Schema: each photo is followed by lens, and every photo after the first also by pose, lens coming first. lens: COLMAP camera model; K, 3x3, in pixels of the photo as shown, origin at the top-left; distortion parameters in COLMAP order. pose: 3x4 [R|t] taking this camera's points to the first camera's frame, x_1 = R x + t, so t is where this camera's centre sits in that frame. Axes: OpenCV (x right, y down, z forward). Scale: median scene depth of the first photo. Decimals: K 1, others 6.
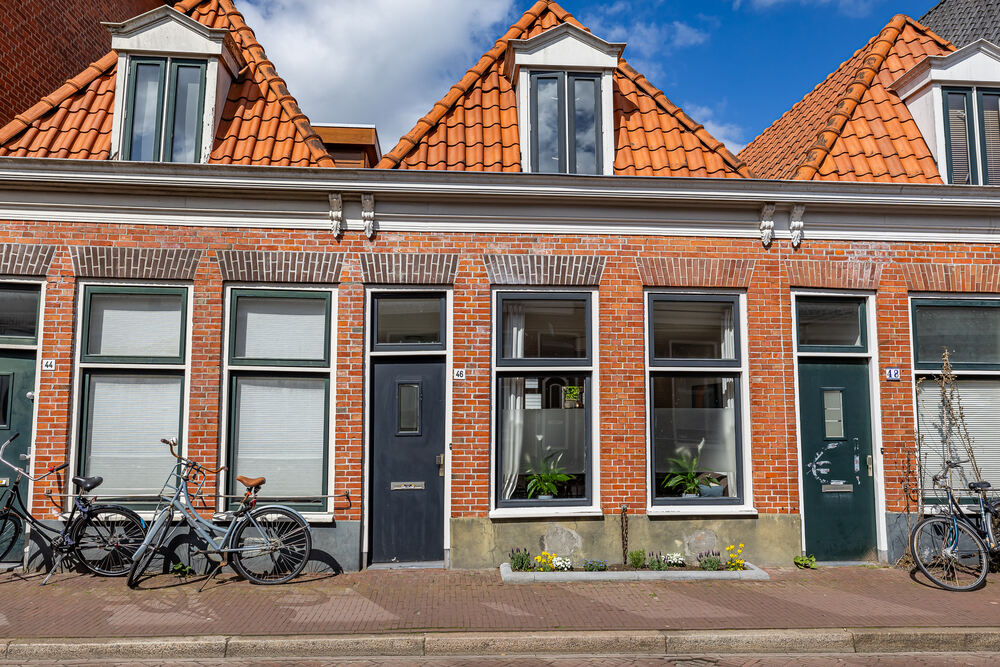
lens RADIAL K [[627.8, 0, 498.0], [0, 627.8, 370.9], [0, 0, 1]] dist [-0.000574, 0.000576]
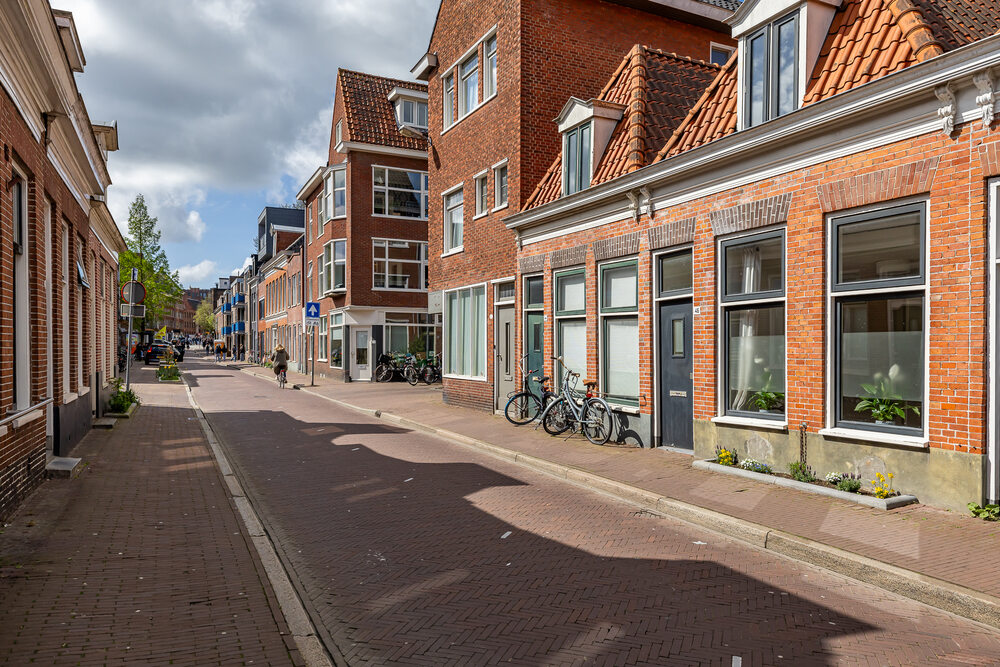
lens RADIAL K [[627.8, 0, 498.0], [0, 627.8, 370.9], [0, 0, 1]] dist [-0.000574, 0.000576]
pose [[0.415666, 0.029280, -0.909046, 0.944341], [0.084290, 0.993940, 0.070556, 0.002111], [0.905603, -0.105951, 0.410679, 0.077977]]
